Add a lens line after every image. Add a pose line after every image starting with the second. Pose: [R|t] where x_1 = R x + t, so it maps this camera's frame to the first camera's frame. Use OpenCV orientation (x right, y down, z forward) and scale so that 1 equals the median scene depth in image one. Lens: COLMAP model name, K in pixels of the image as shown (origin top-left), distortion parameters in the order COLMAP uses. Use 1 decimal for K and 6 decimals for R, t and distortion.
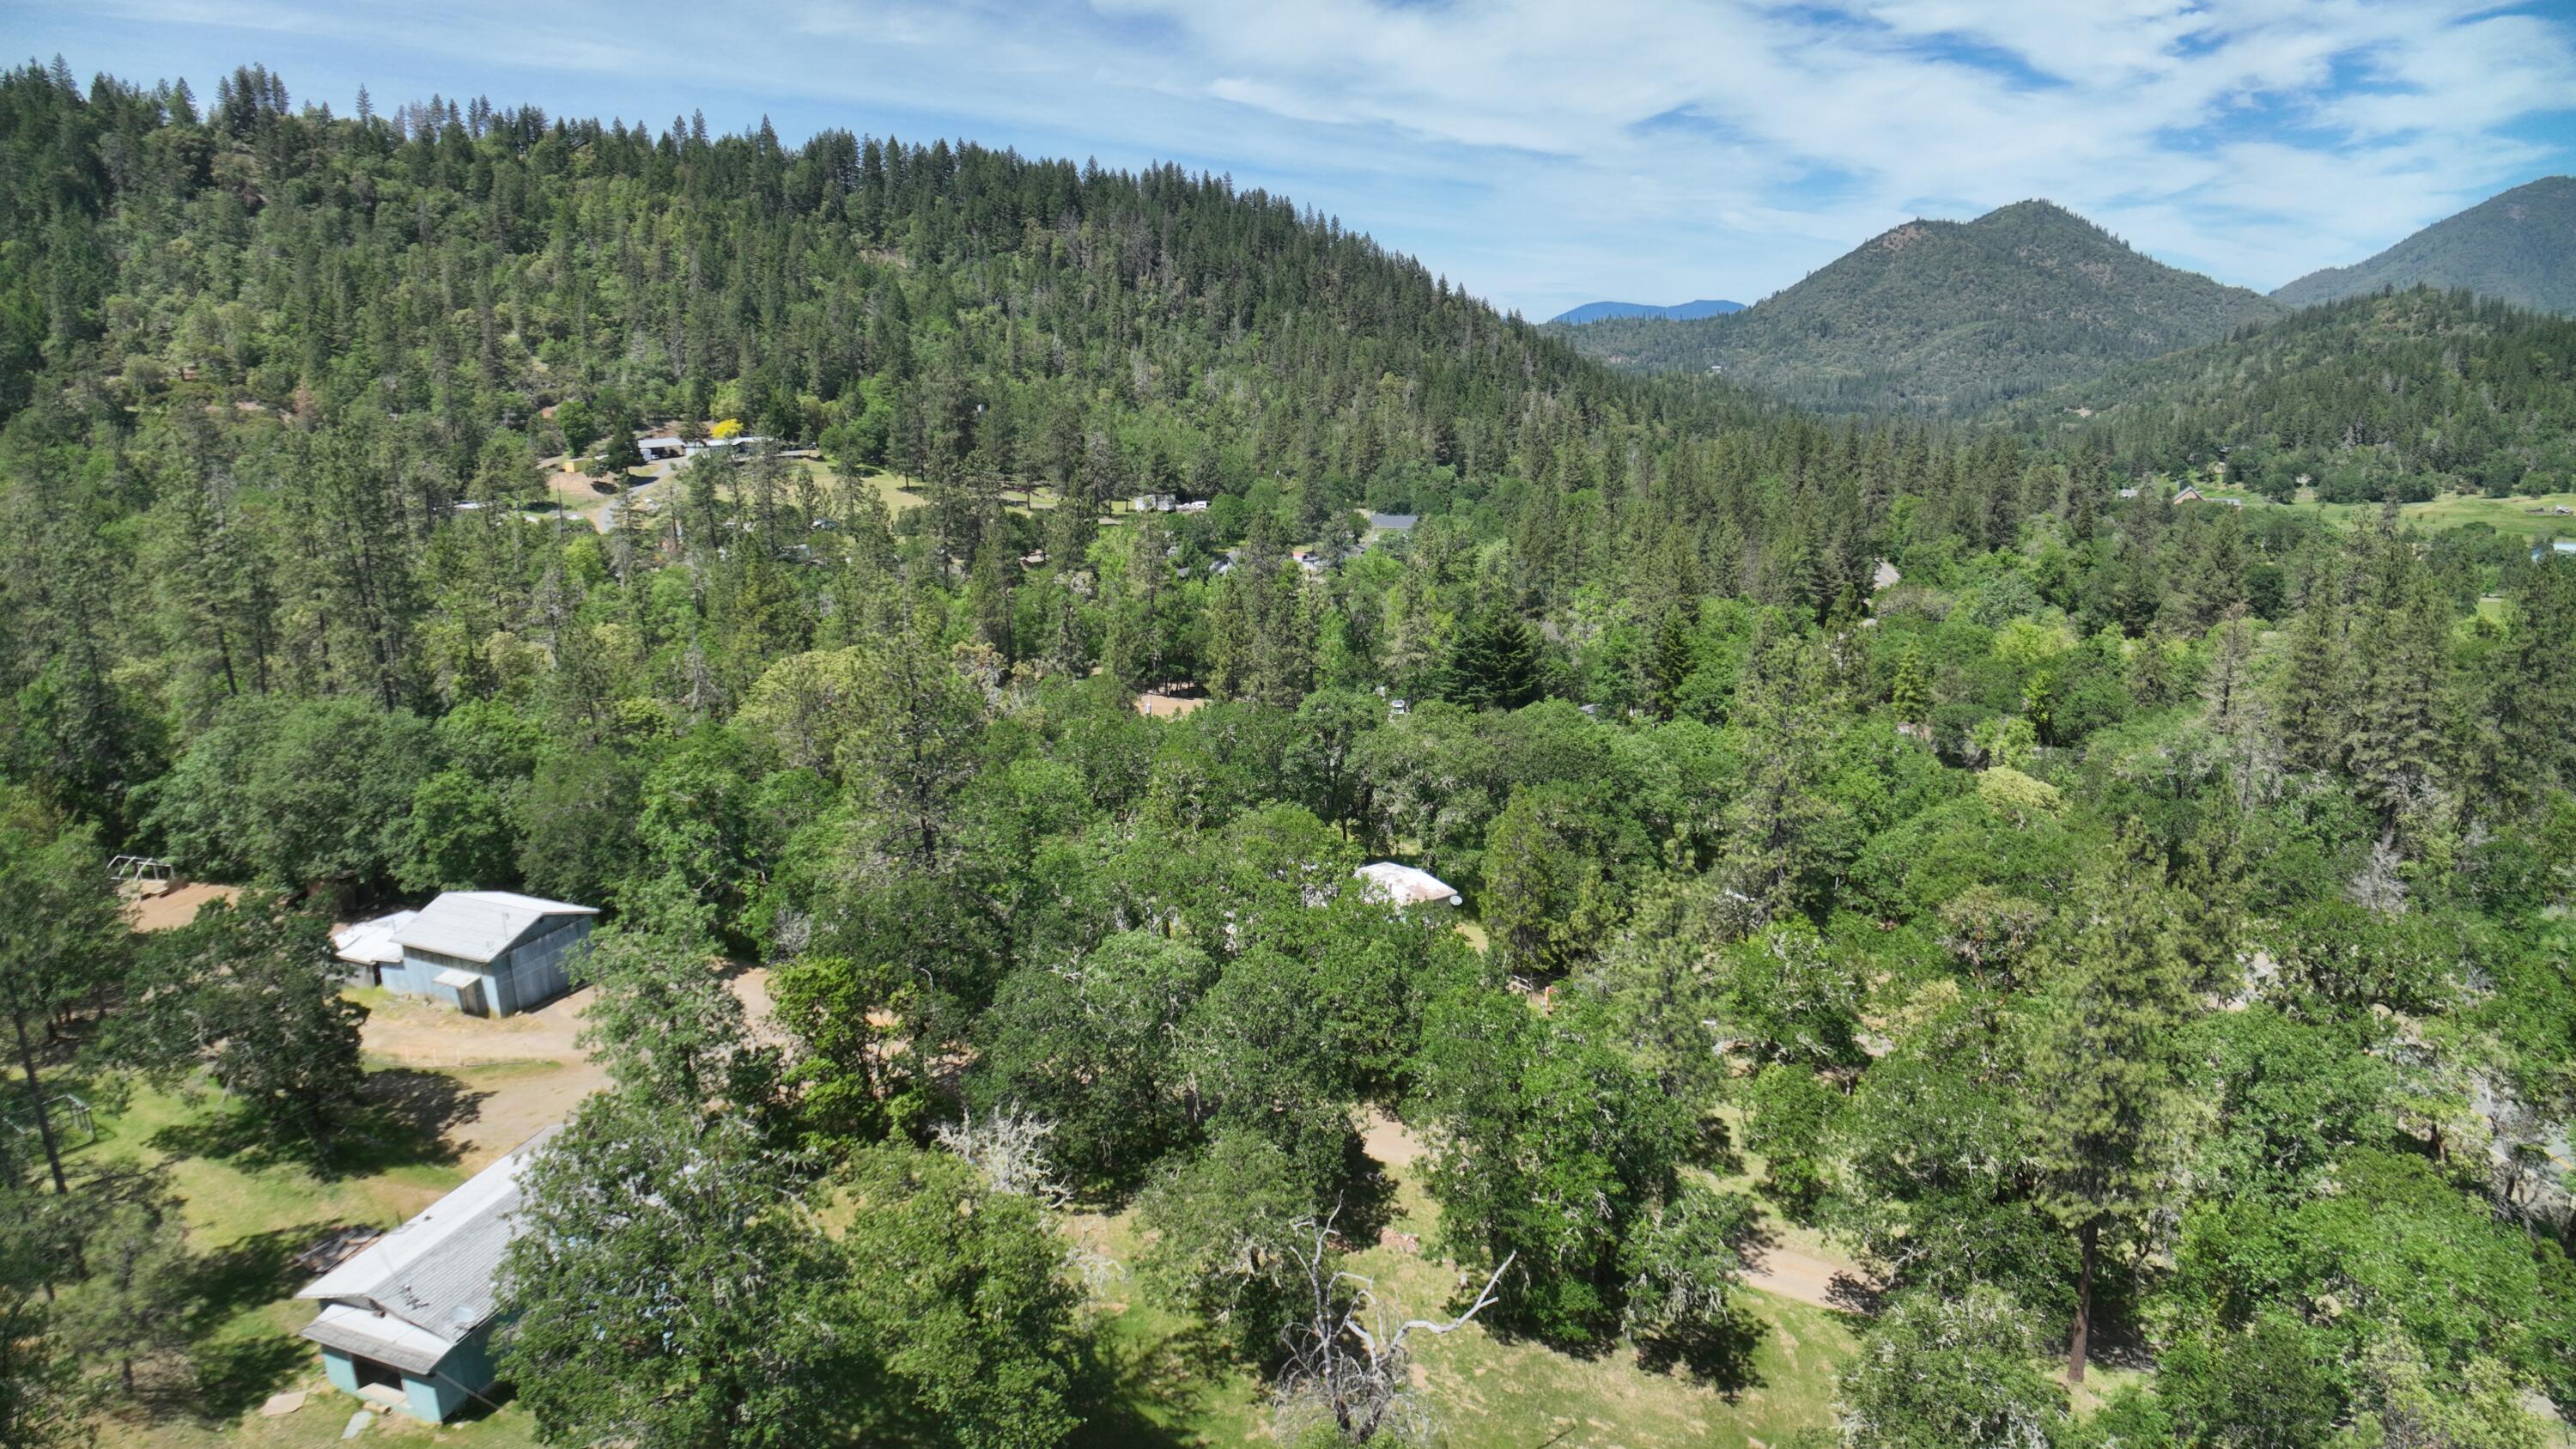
lens RADIAL K [[1511.0, 0, 1288.0], [0, 1511.0, 724.5], [0, 0, 1]] dist [-0.148812, 0.036300]
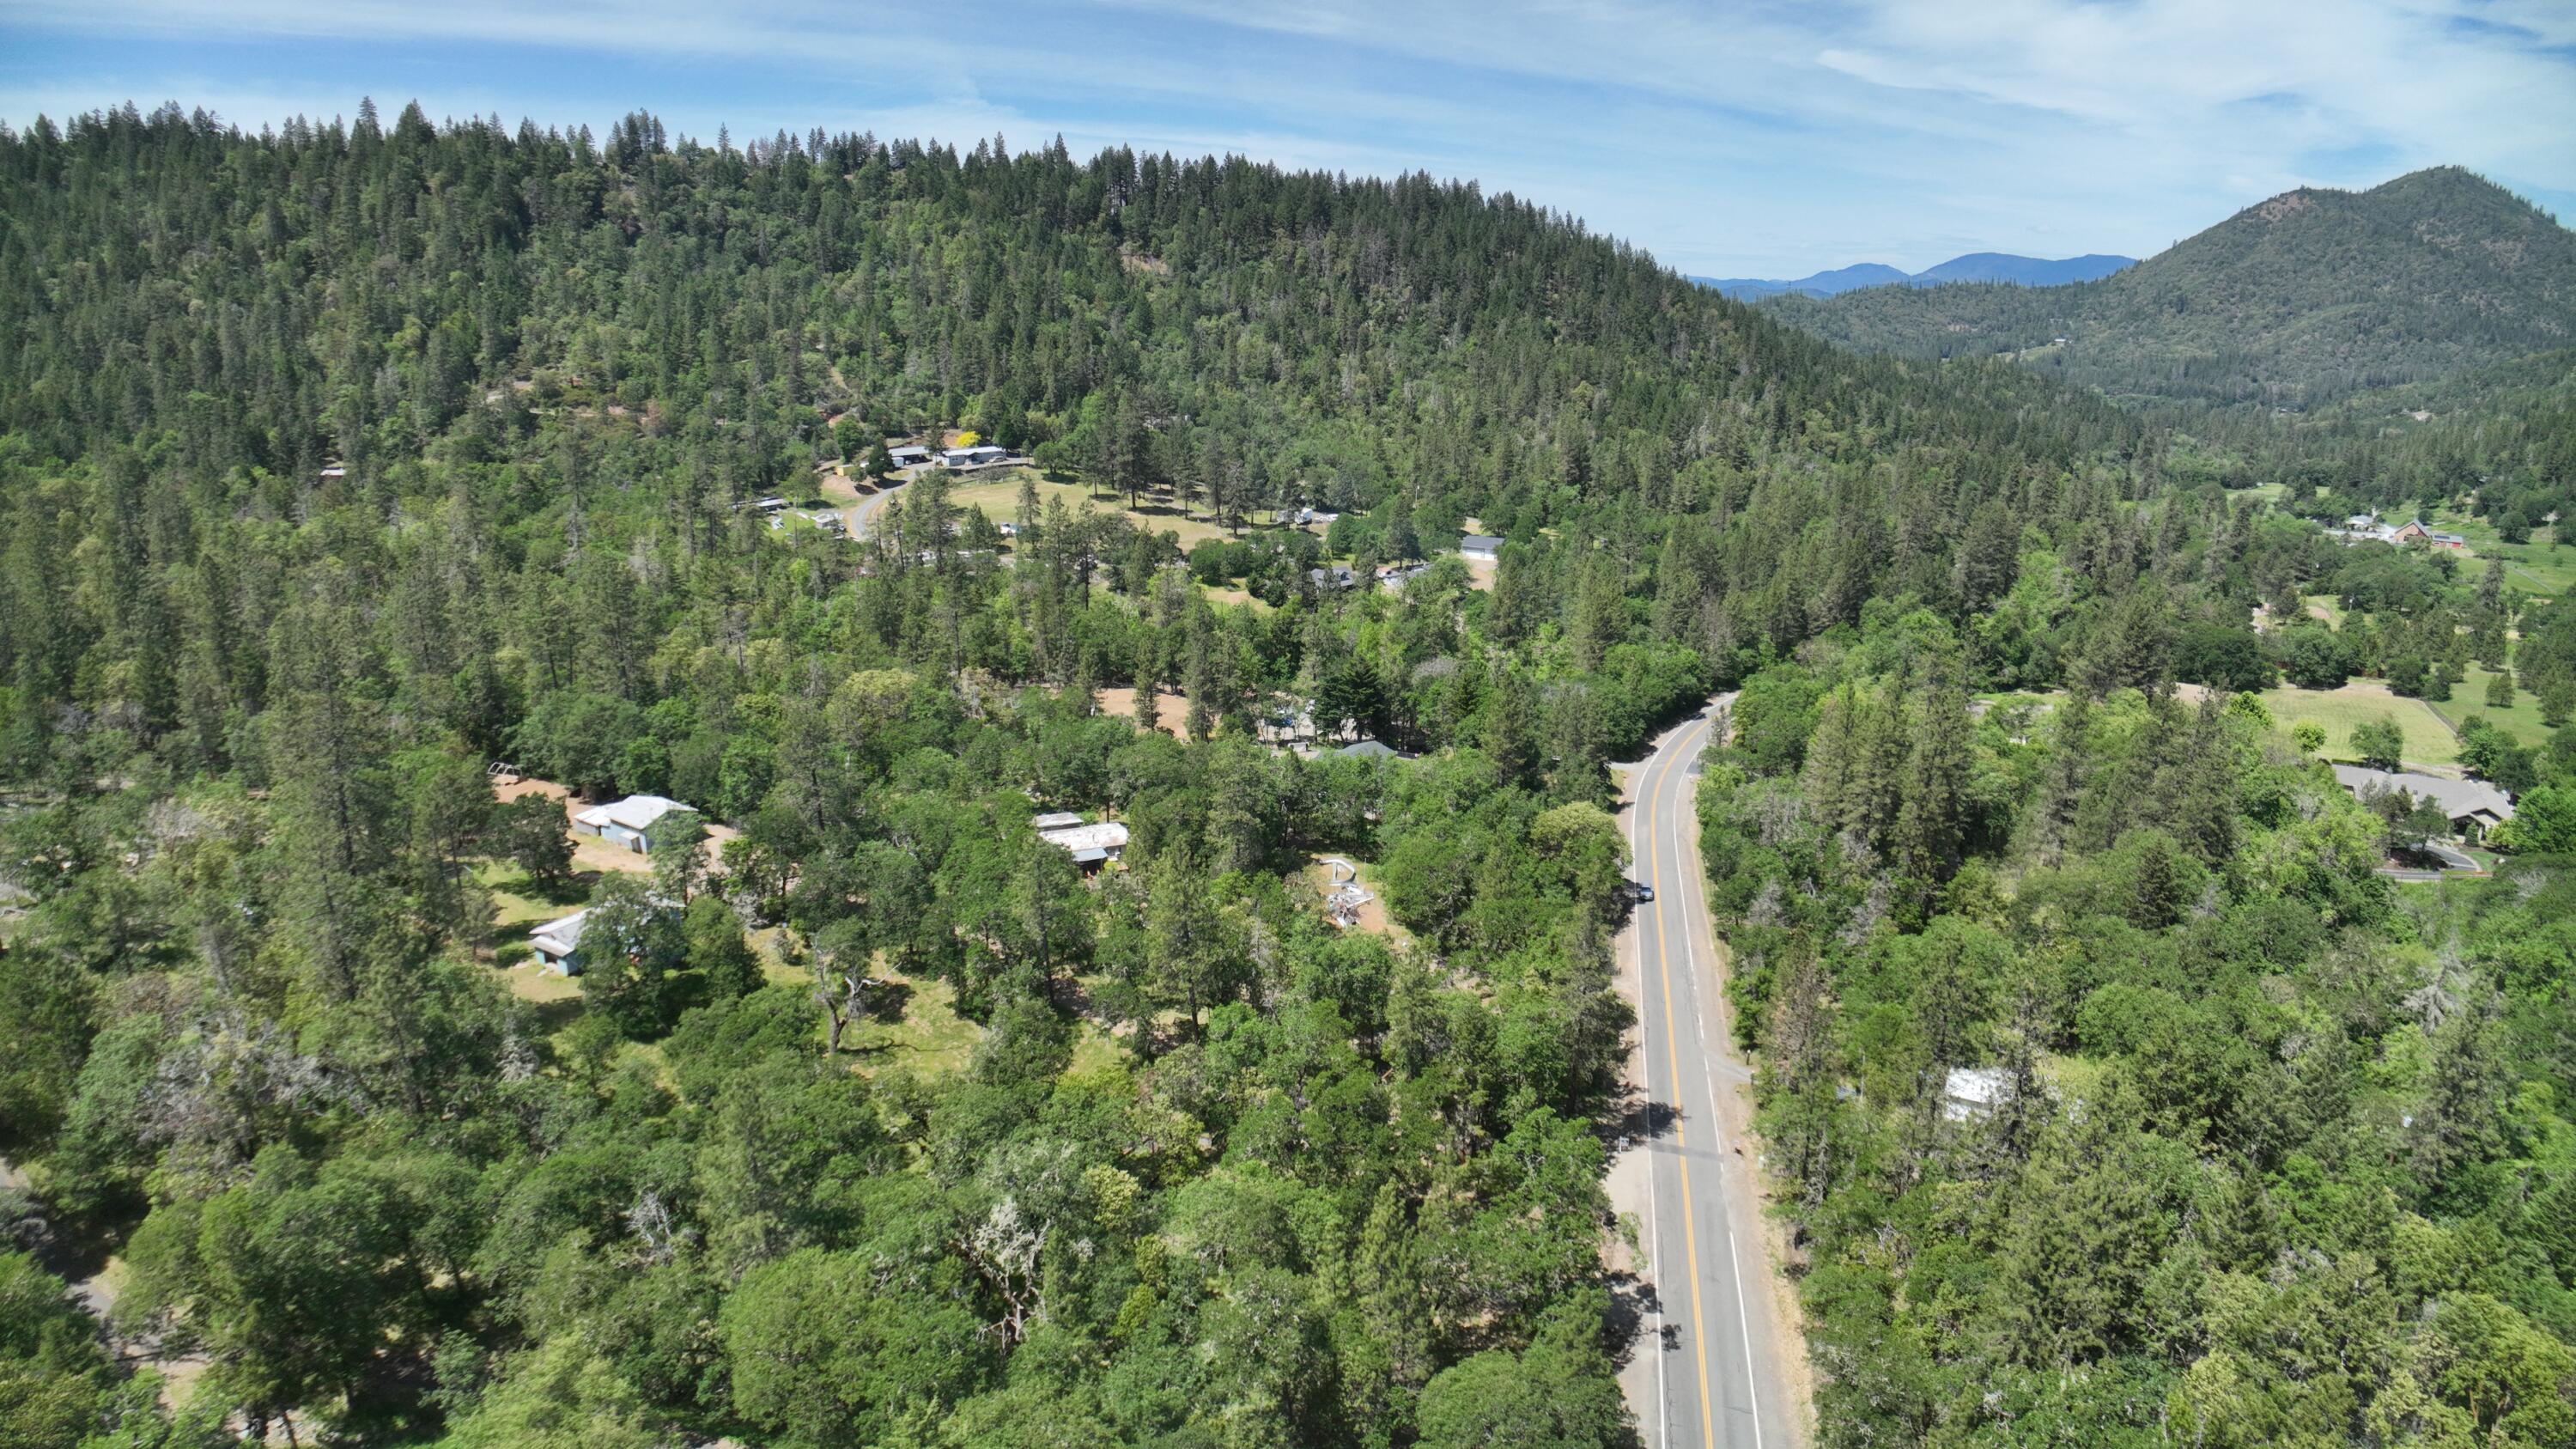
lens RADIAL K [[1511.0, 0, 1288.0], [0, 1511.0, 724.5], [0, 0, 1]] dist [-0.148812, 0.036300]
pose [[0.972716, 0.079076, -0.218106, 0.157669], [-0.069711, 0.996298, 0.050314, -0.031655], [0.221277, -0.033737, 0.974627, -0.173284]]
